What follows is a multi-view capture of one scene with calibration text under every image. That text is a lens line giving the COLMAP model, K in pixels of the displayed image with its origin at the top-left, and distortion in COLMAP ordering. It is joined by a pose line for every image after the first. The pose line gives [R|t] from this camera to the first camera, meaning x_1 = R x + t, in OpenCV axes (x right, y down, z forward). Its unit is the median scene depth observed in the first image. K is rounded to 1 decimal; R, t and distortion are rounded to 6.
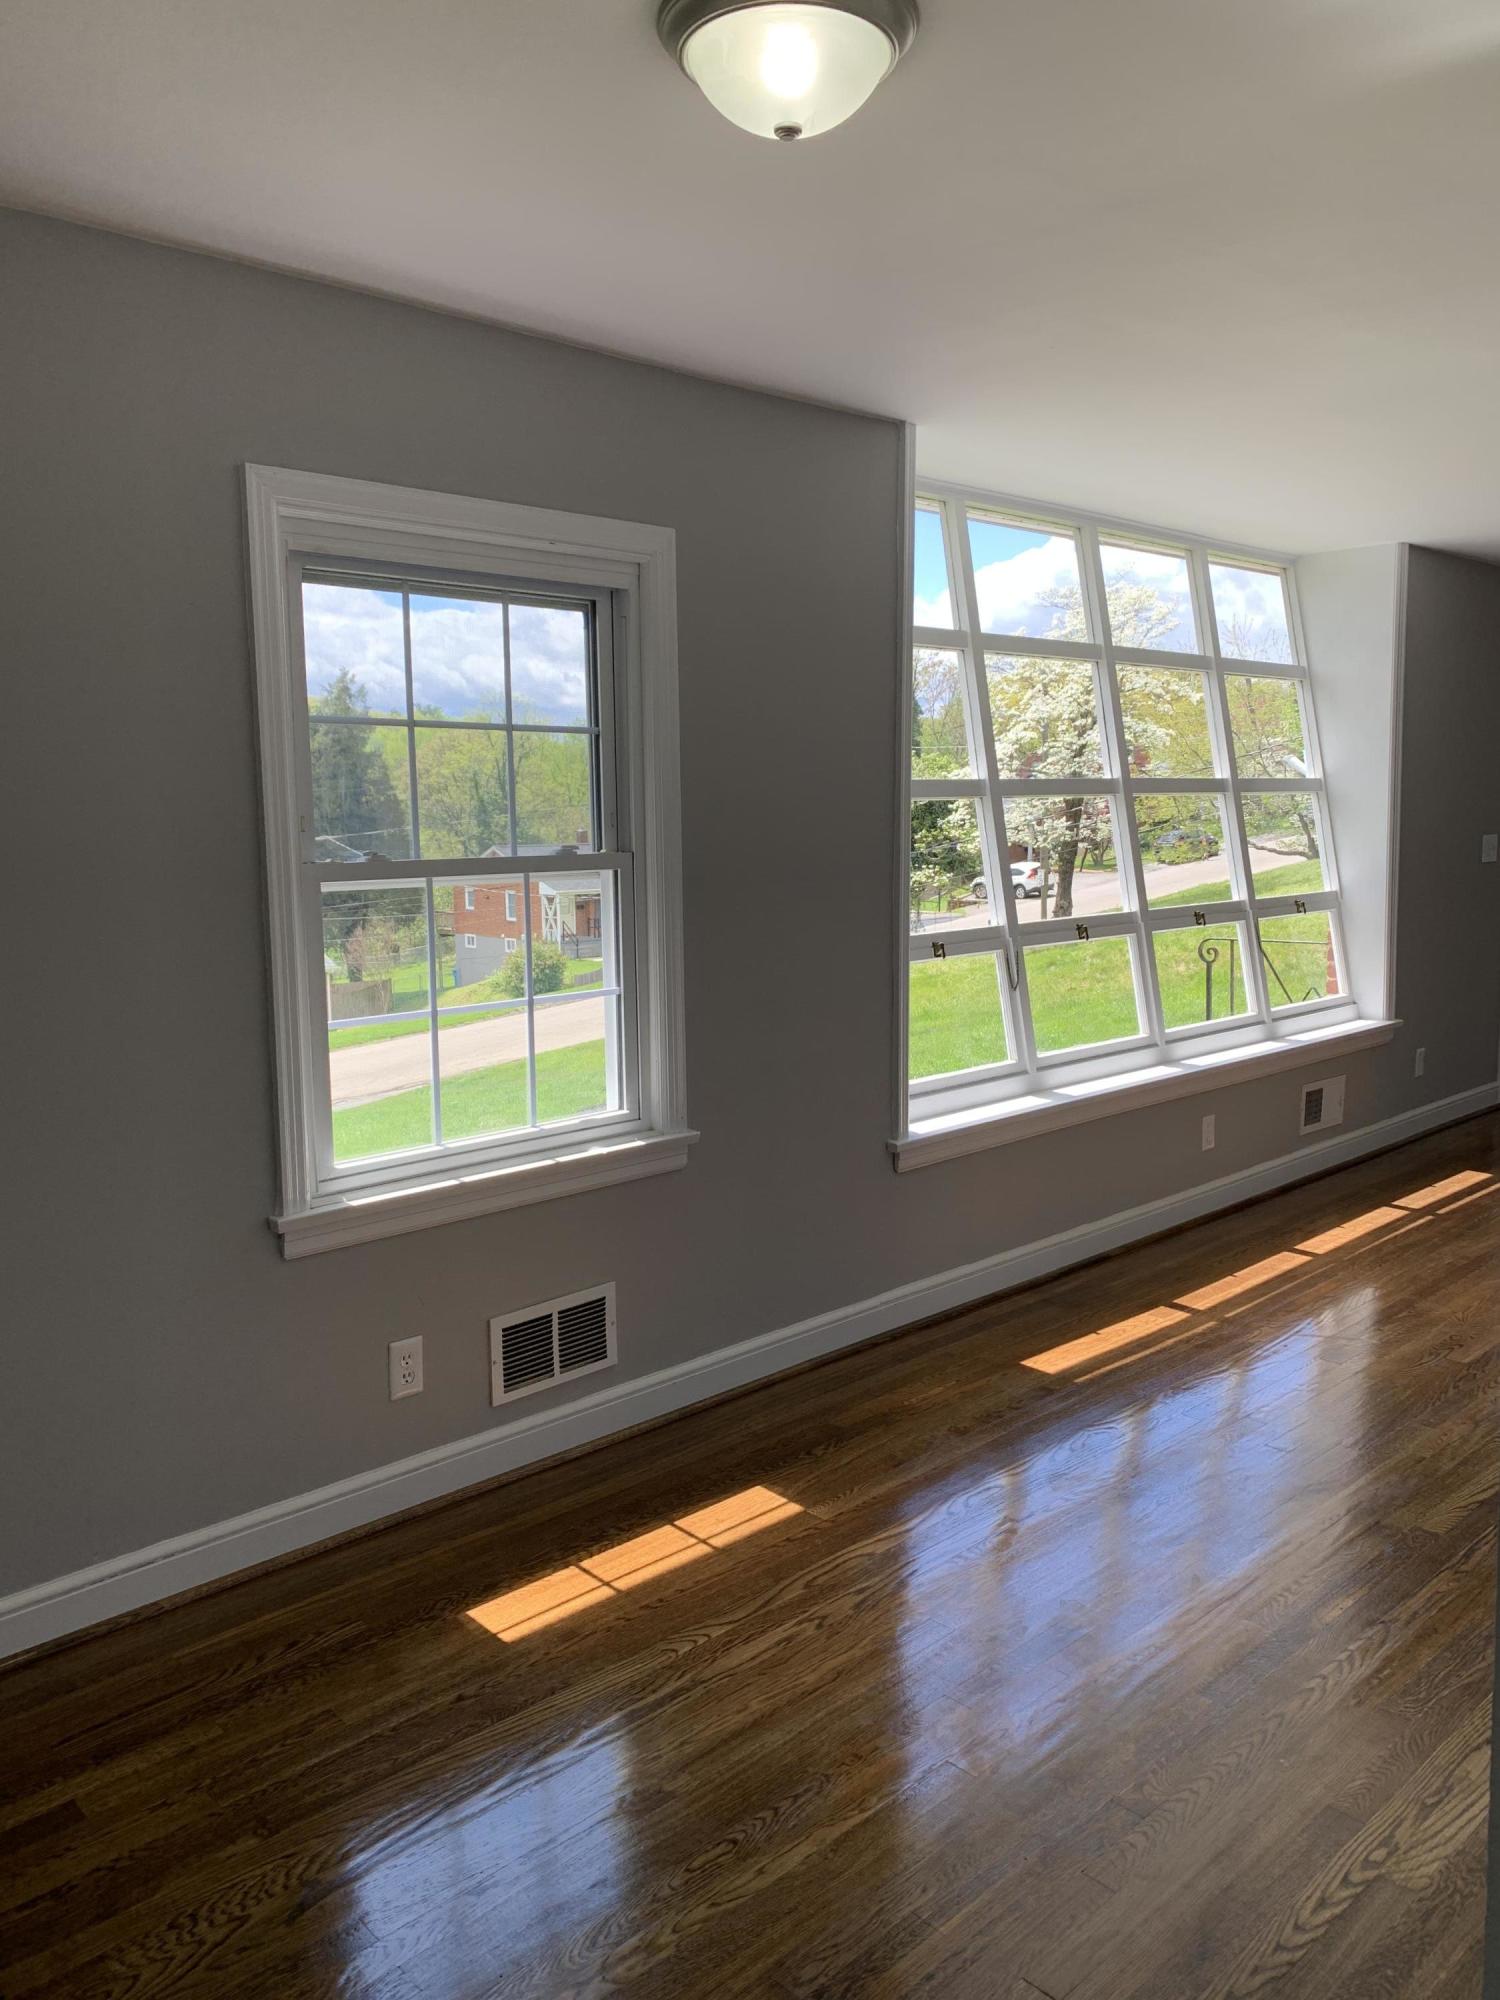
lens RADIAL K [[1528.4, 0, 750.0], [0, 1528.4, 1000.0], [0, 0, 1]] dist [0.019698, -0.014542]
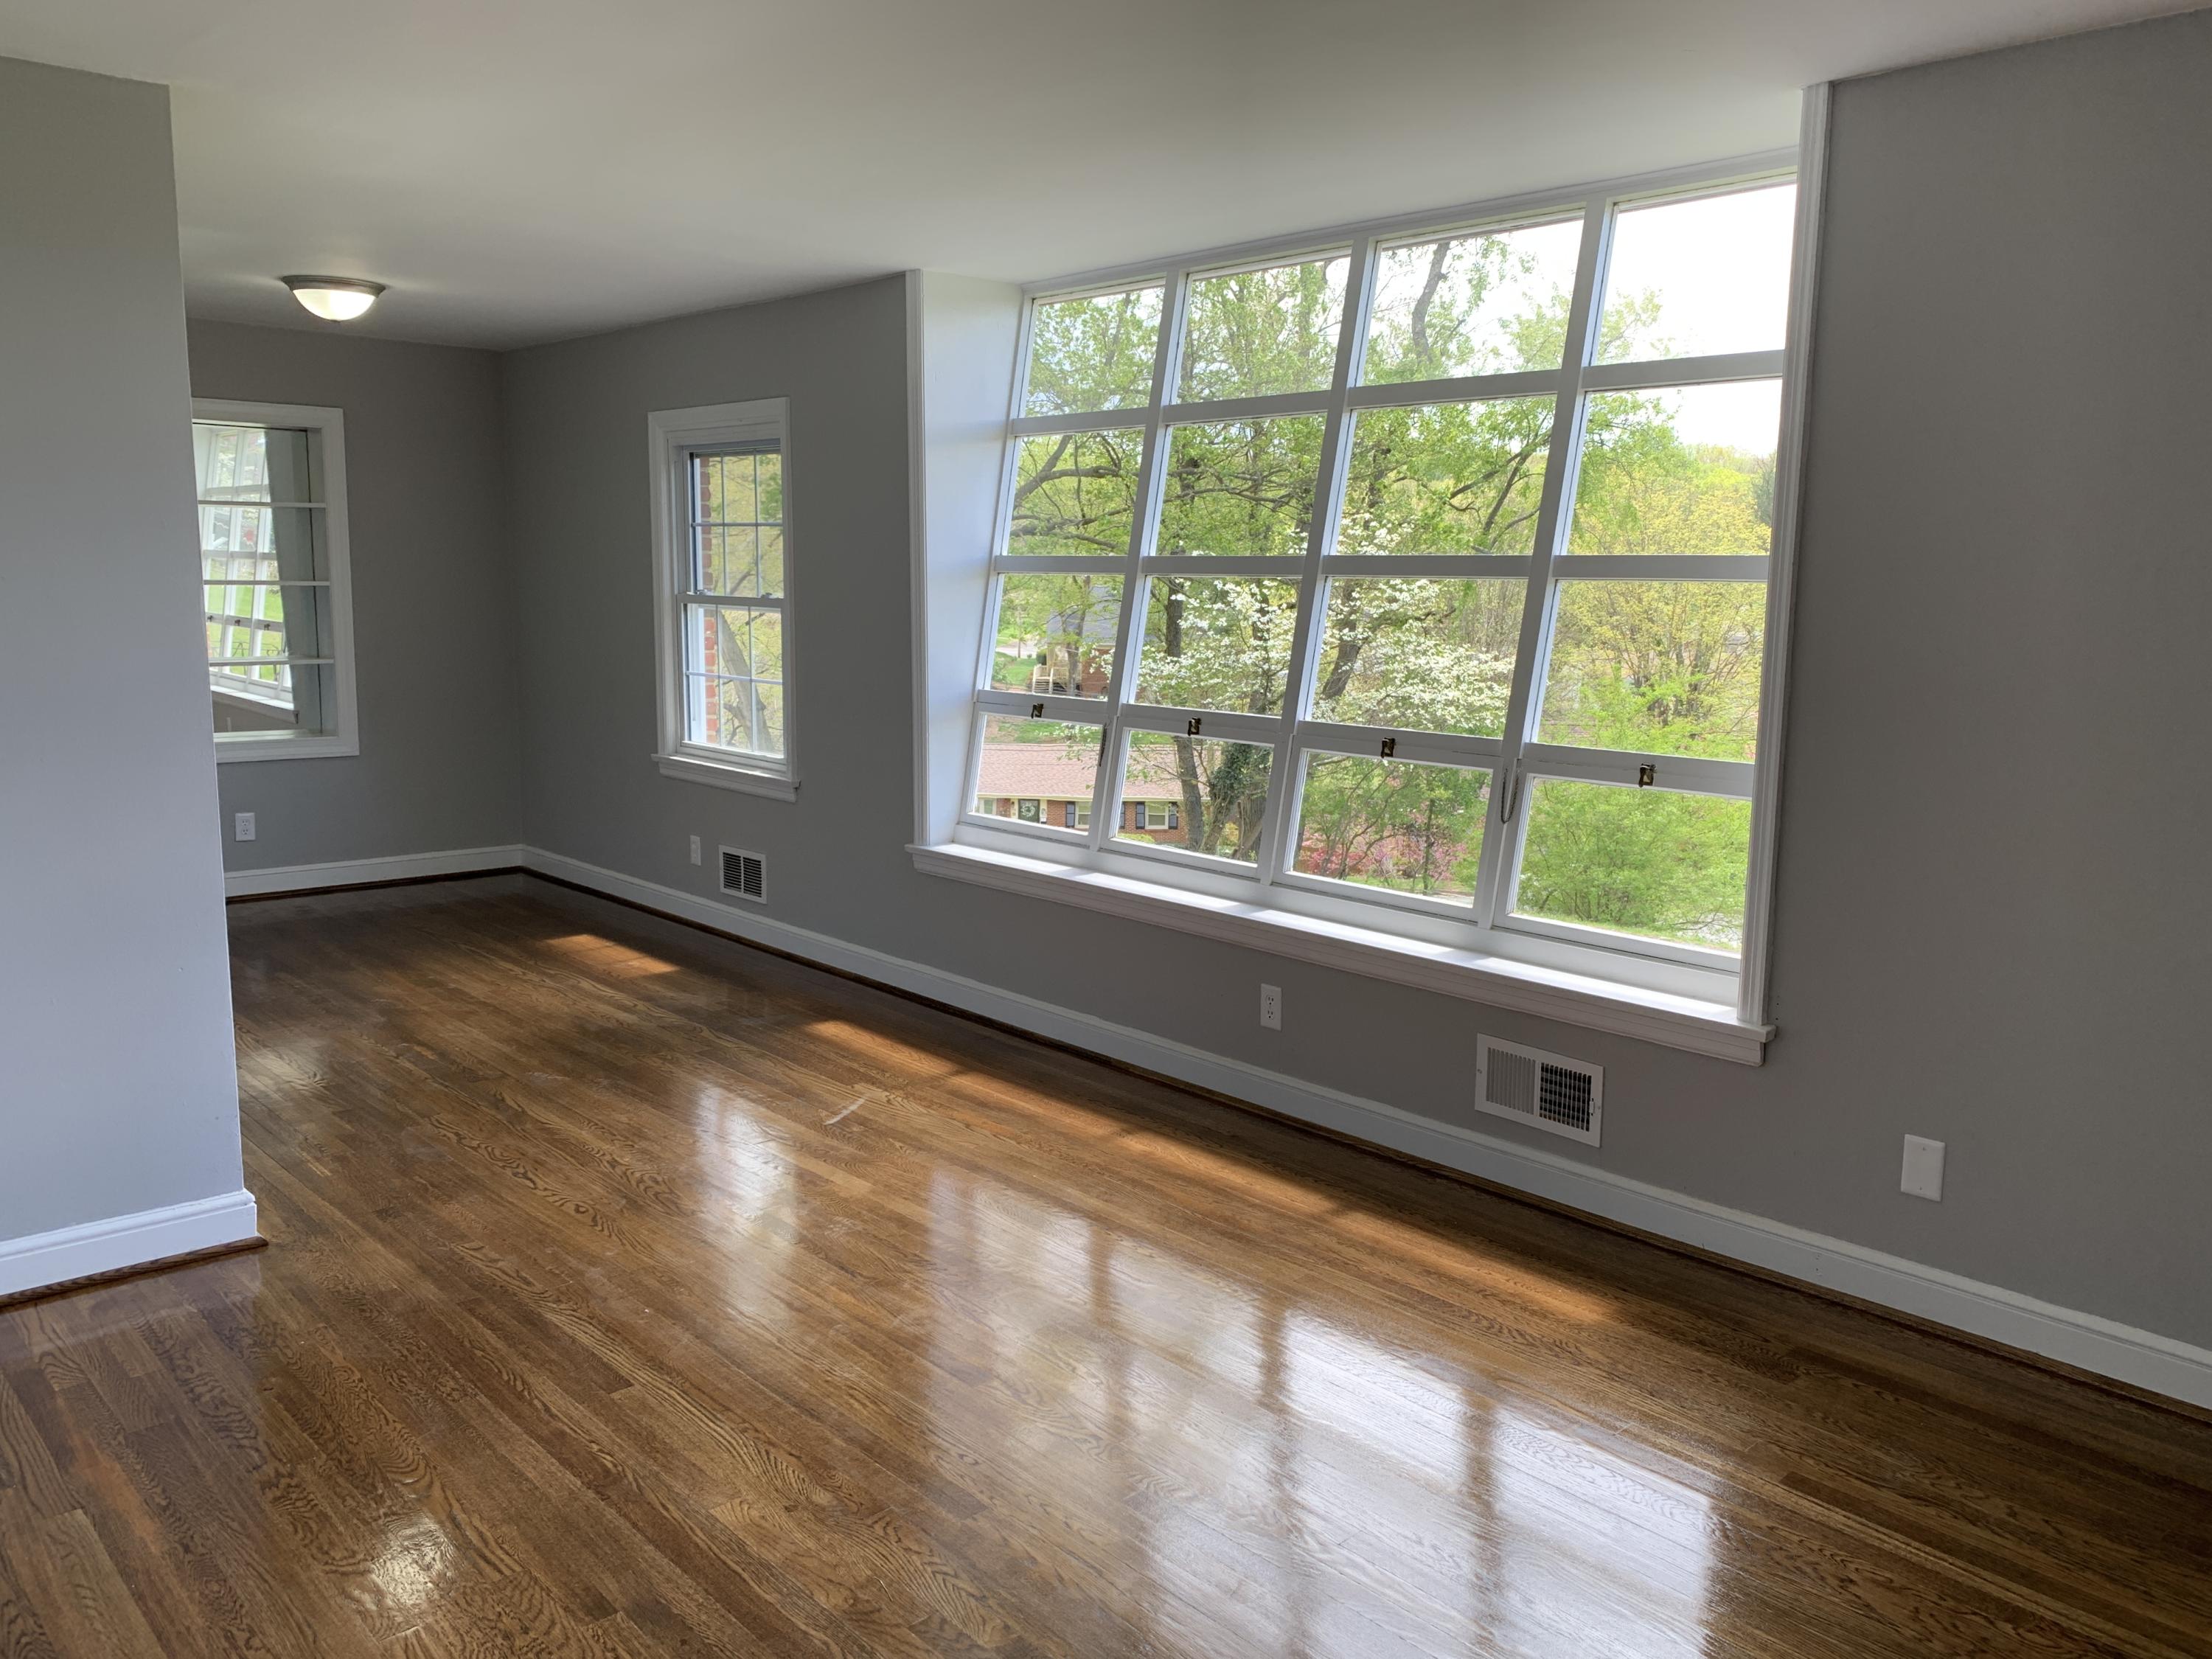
lens RADIAL K [[1690.4, 0, 1115.4], [0, 1690.4, 808.9], [0, 0, 1]] dist [0.019698, -0.014542]
pose [[-0.009822, 0.168932, -0.985579, 1.732768], [-0.128189, 0.977281, 0.168787, -0.227465], [0.991701, 0.127998, 0.012056, 1.357617]]
